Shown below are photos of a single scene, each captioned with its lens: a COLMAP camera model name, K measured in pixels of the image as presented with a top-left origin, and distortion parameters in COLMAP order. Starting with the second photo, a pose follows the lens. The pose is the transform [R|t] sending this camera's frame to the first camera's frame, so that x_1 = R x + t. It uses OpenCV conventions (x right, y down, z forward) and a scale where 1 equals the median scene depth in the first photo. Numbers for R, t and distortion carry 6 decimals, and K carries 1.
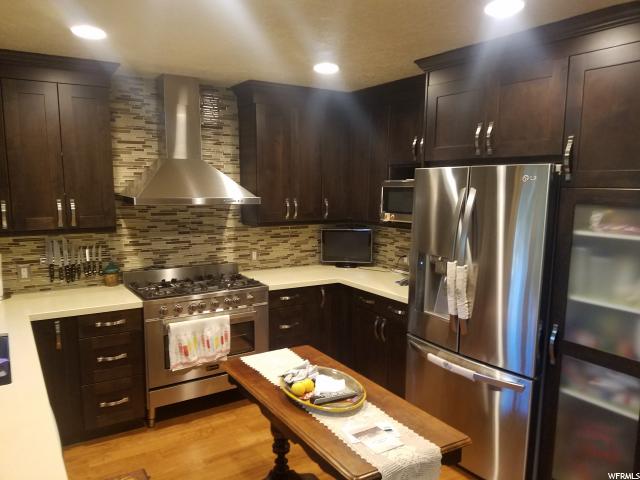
lens RADIAL K [[500.9, 0, 309.4], [0, 500.9, 258.6], [0, 0, 1]] dist [0.196813, -0.310654]
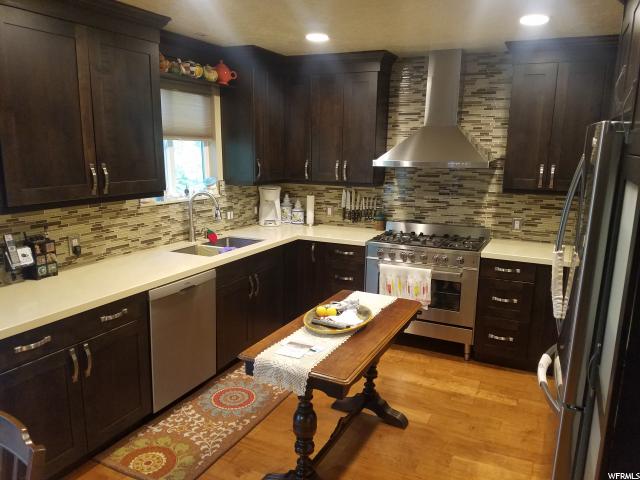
lens RADIAL K [[500.9, 0, 309.4], [0, 500.9, 258.6], [0, 0, 1]] dist [0.196813, -0.310654]
pose [[0.514873, 0.186696, -0.836690, 0.571609], [-0.137420, 0.981351, 0.134411, -0.021726], [0.846180, 0.045773, 0.530927, 0.173311]]
